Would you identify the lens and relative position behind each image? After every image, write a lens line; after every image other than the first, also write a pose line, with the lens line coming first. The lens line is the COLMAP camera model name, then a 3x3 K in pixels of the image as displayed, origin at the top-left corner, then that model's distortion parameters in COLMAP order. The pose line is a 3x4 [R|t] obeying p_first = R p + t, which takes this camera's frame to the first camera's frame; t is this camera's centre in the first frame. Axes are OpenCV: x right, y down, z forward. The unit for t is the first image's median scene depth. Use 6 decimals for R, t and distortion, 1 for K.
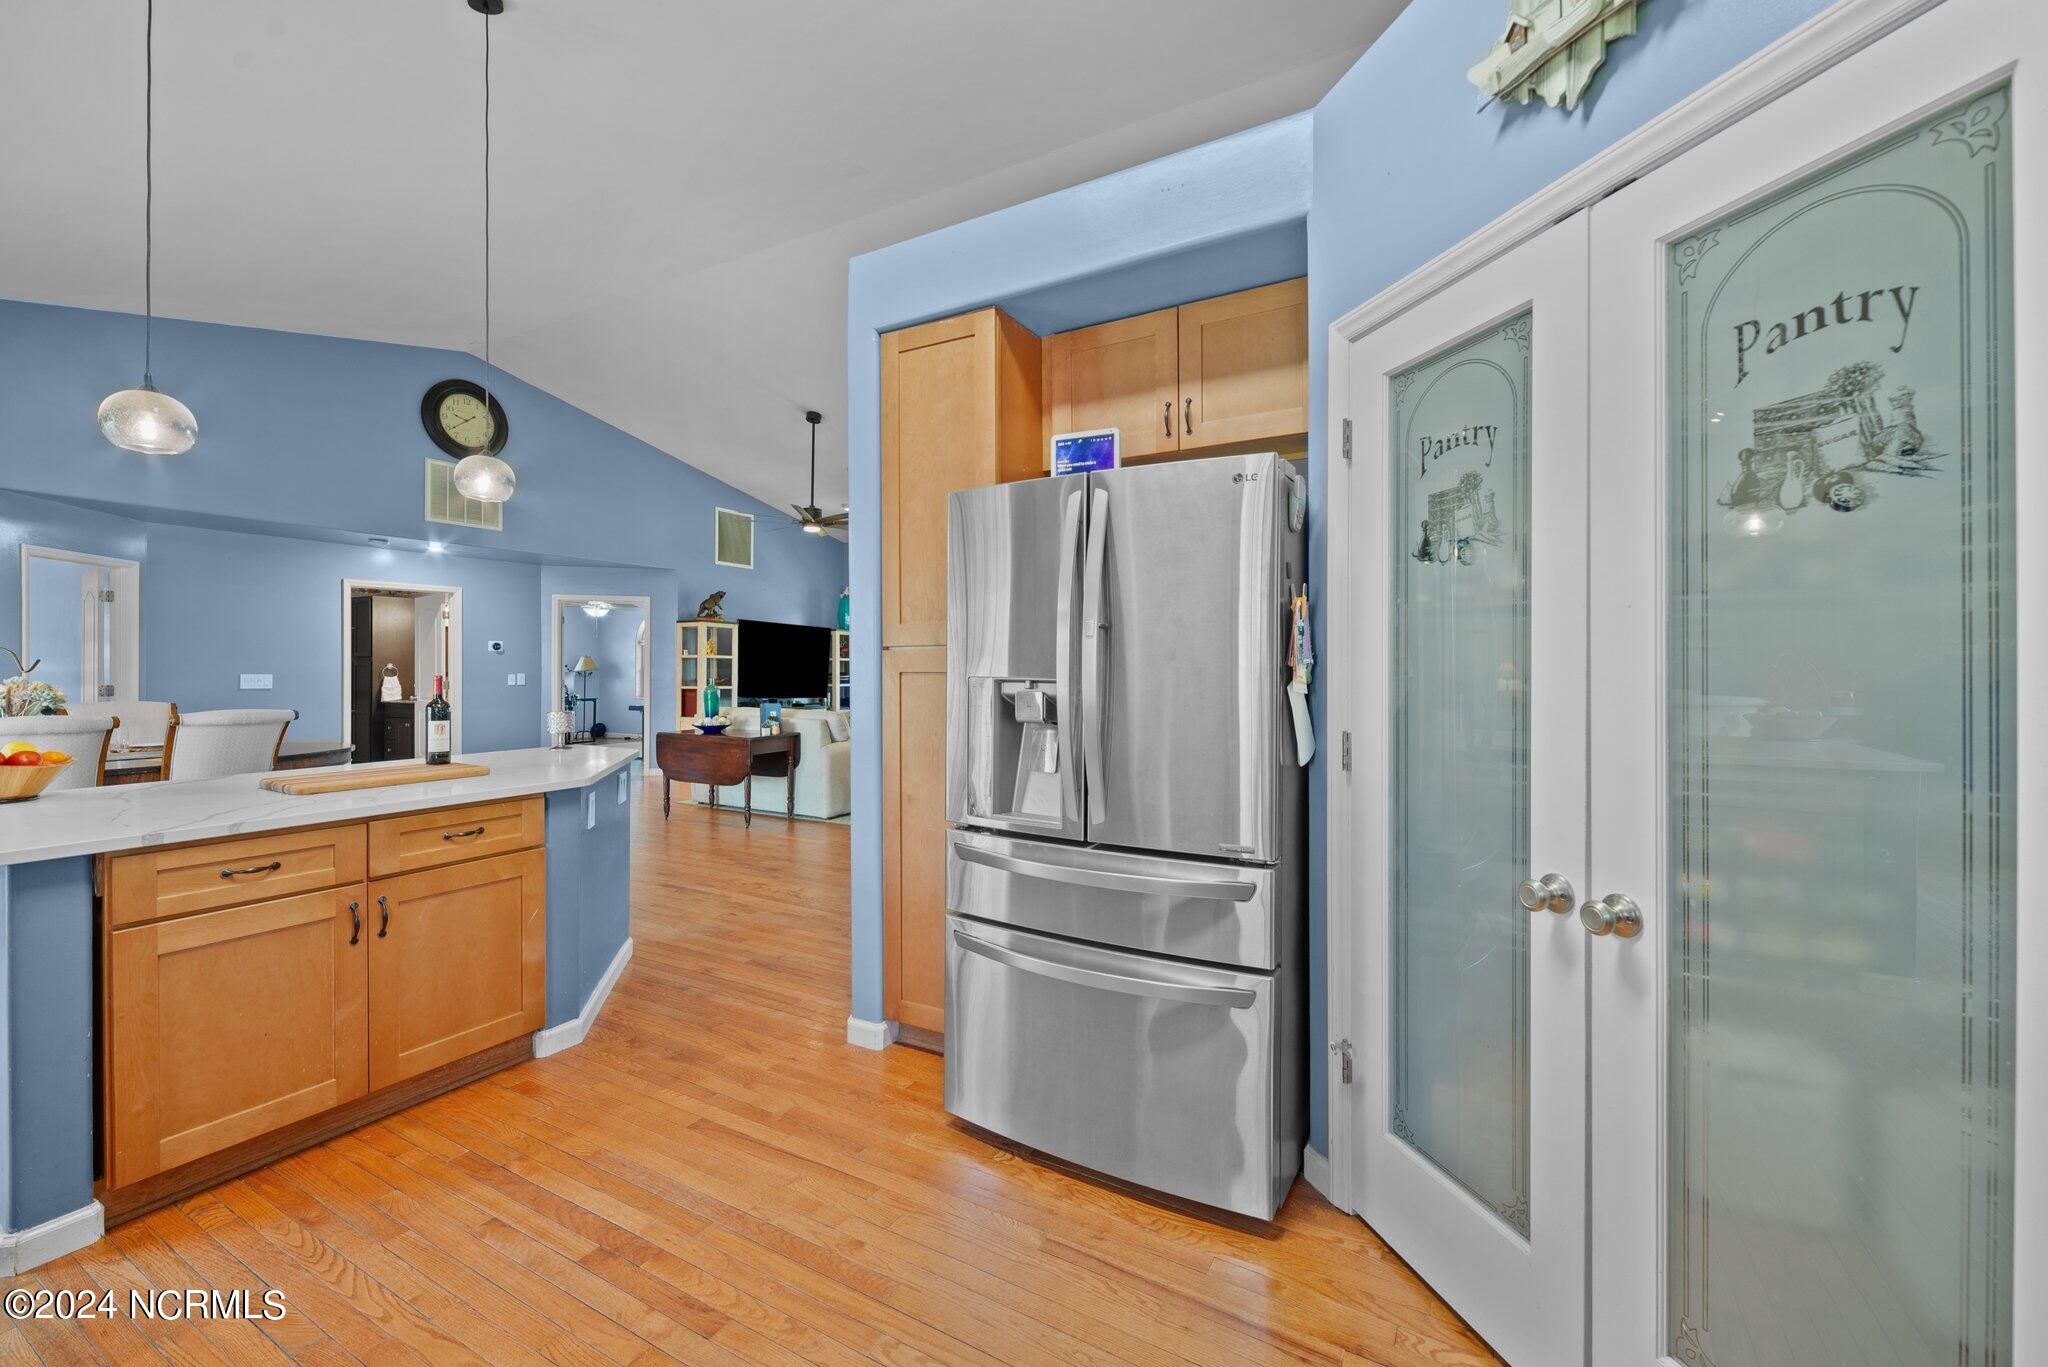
lens RADIAL K [[832.7, 0, 1020.6], [0, 832.7, 673.4], [0, 0, 1]] dist [-0.008962, 0.000712]
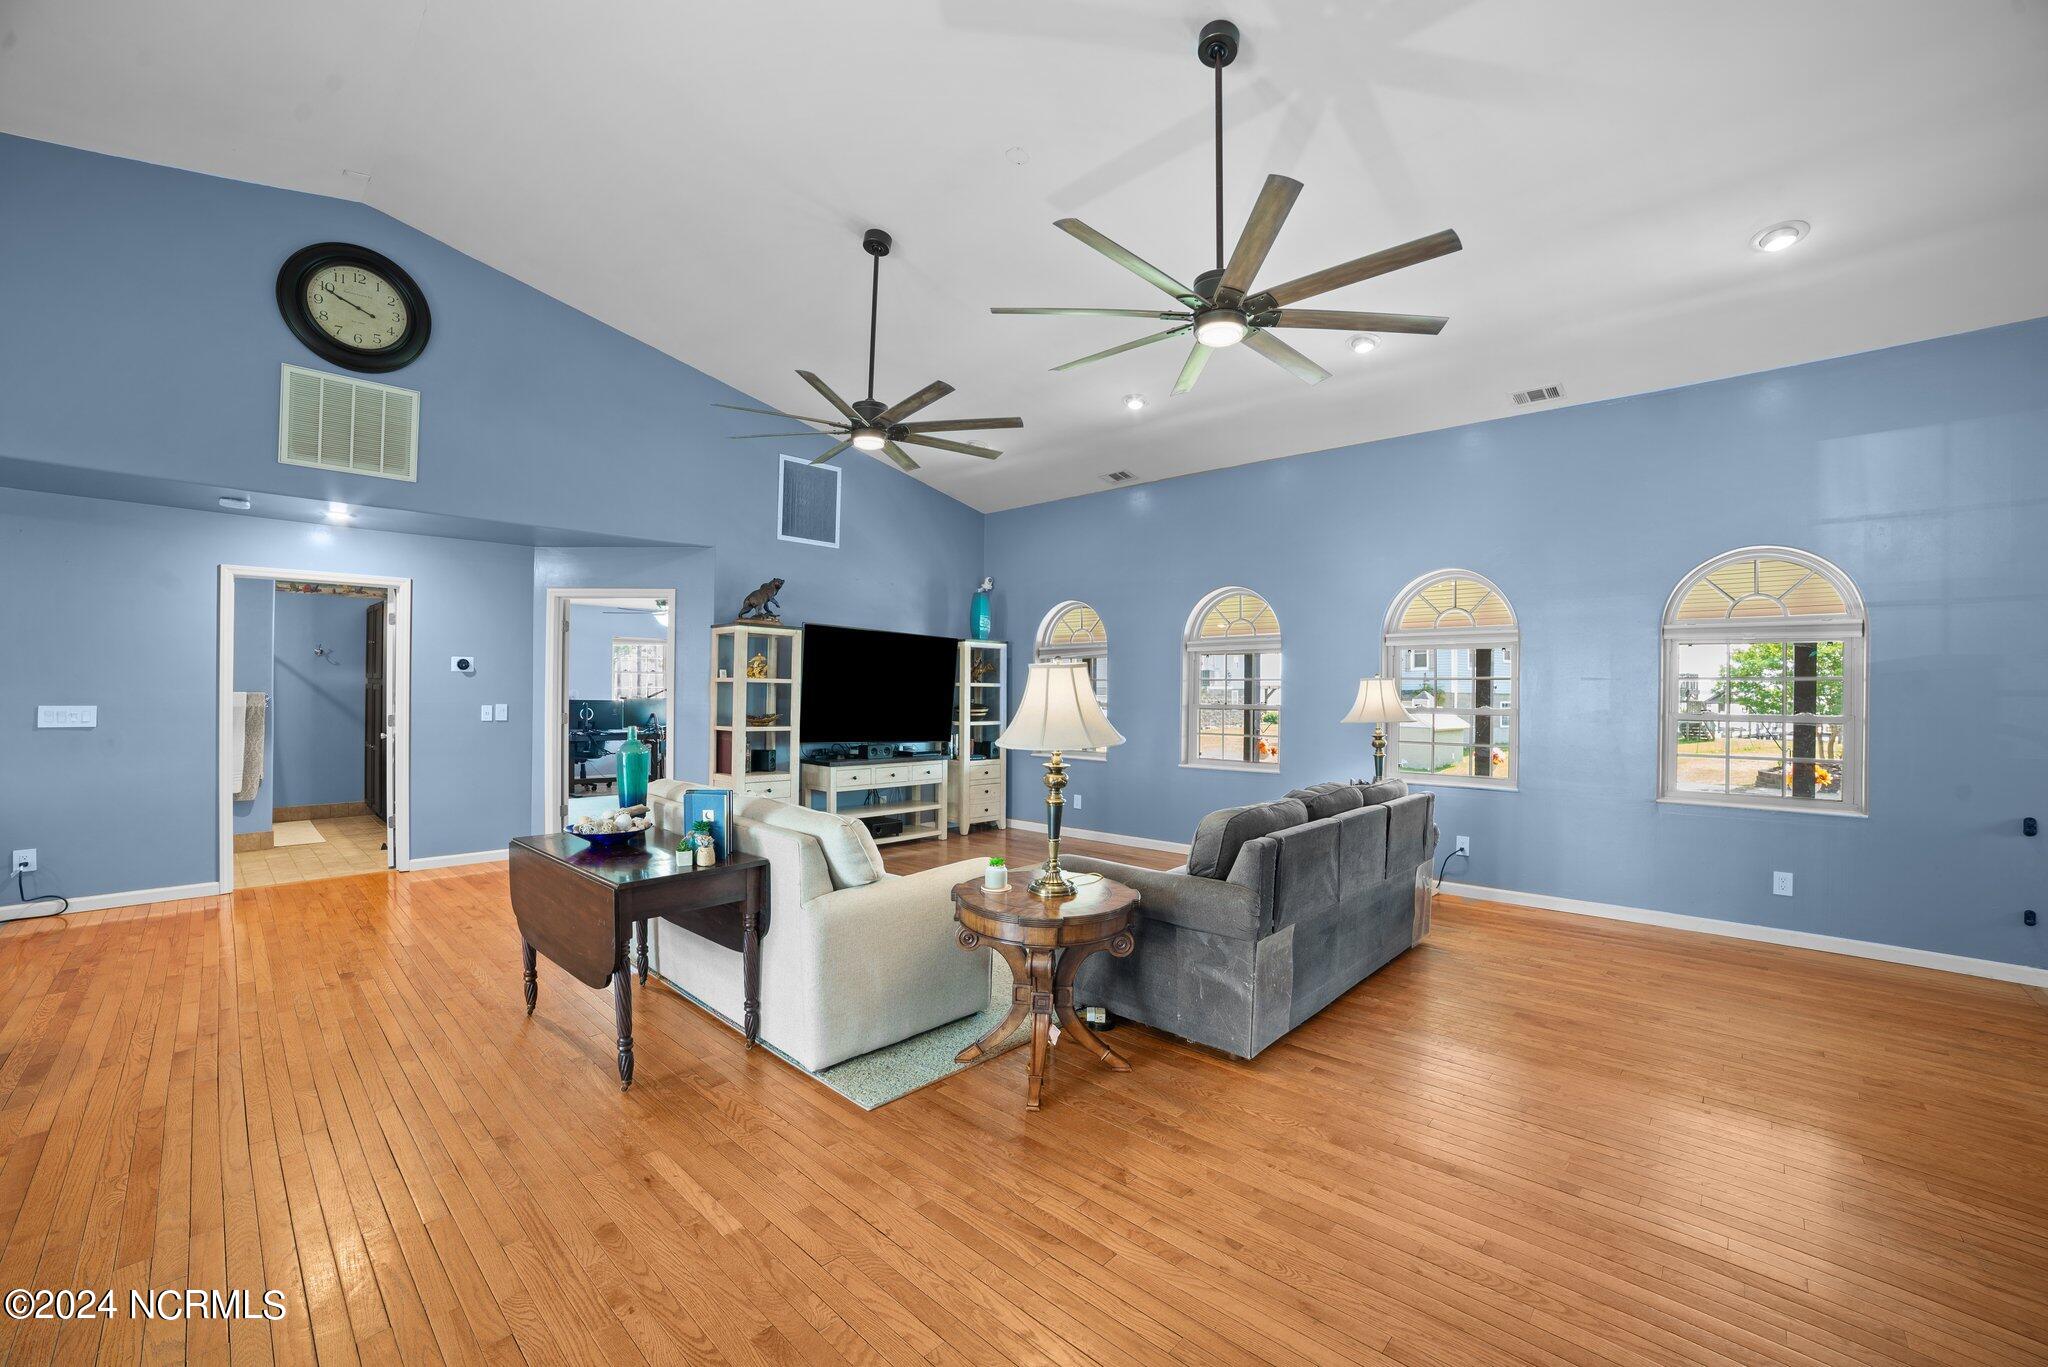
lens RADIAL K [[838.1, 0, 1020.5], [0, 838.1, 682.7], [0, 0, 1]] dist [-0.105747, 0.034256]
pose [[0.972110, 0.005278, -0.234464, -0.032370], [-0.008834, 0.999861, -0.014120, -0.013519], [0.234357, 0.015798, 0.972022, 0.524752]]
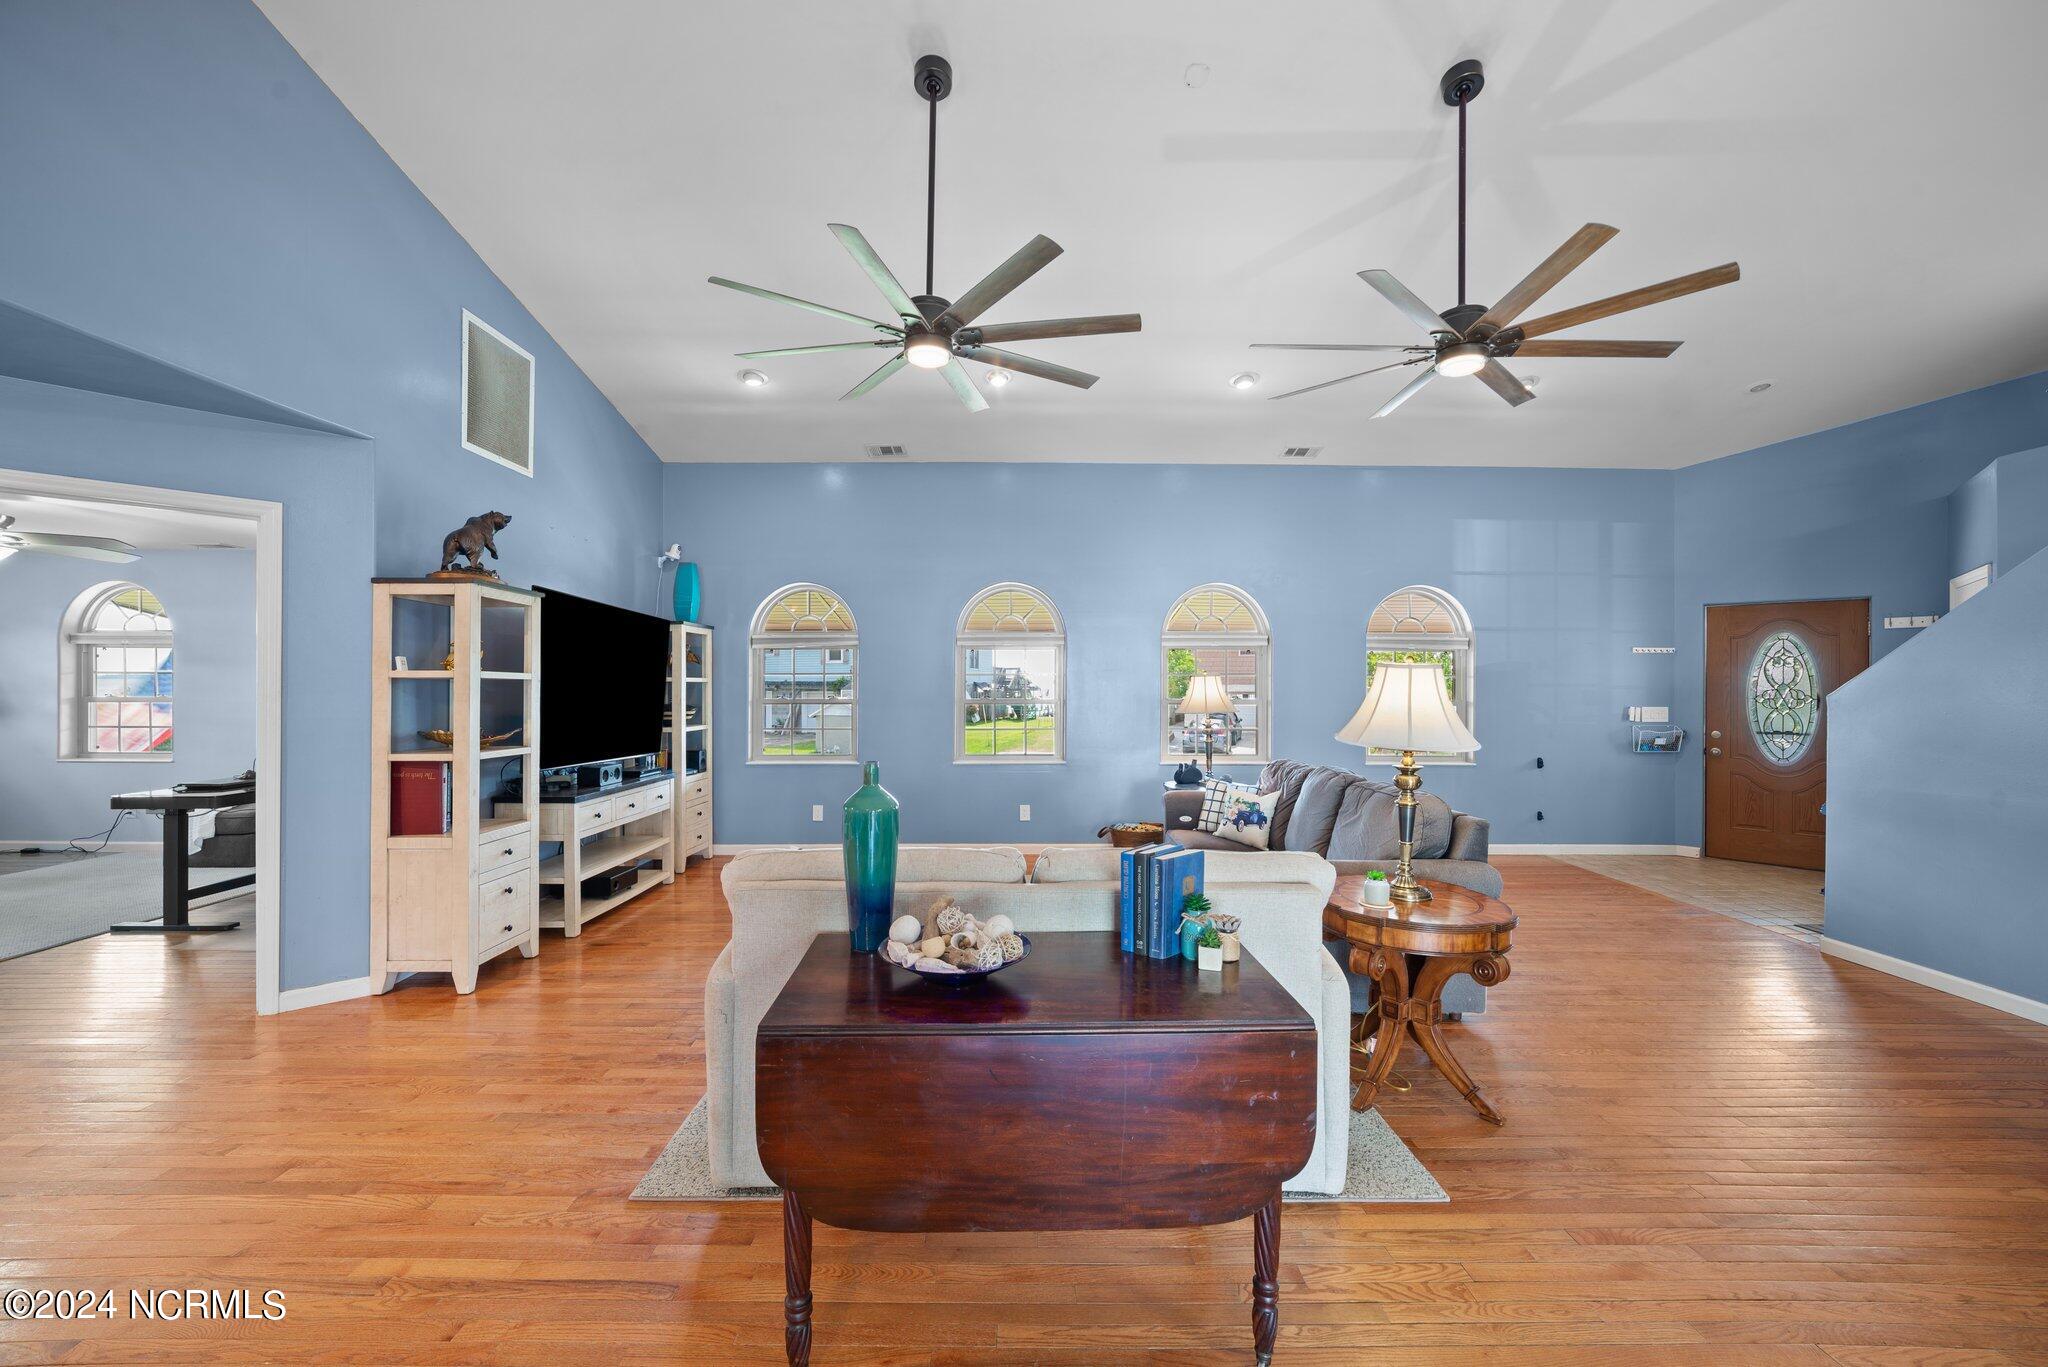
lens RADIAL K [[802.1, 0, 1021.8], [0, 802.1, 686.3], [0, 0, 1]] dist [-0.009704, 0.000159]
pose [[0.865342, -0.000014, 0.501182, -0.416669], [0.000019, 1.000000, -0.000005, -0.018187], [-0.501182, 0.000014, 0.865342, 0.669184]]
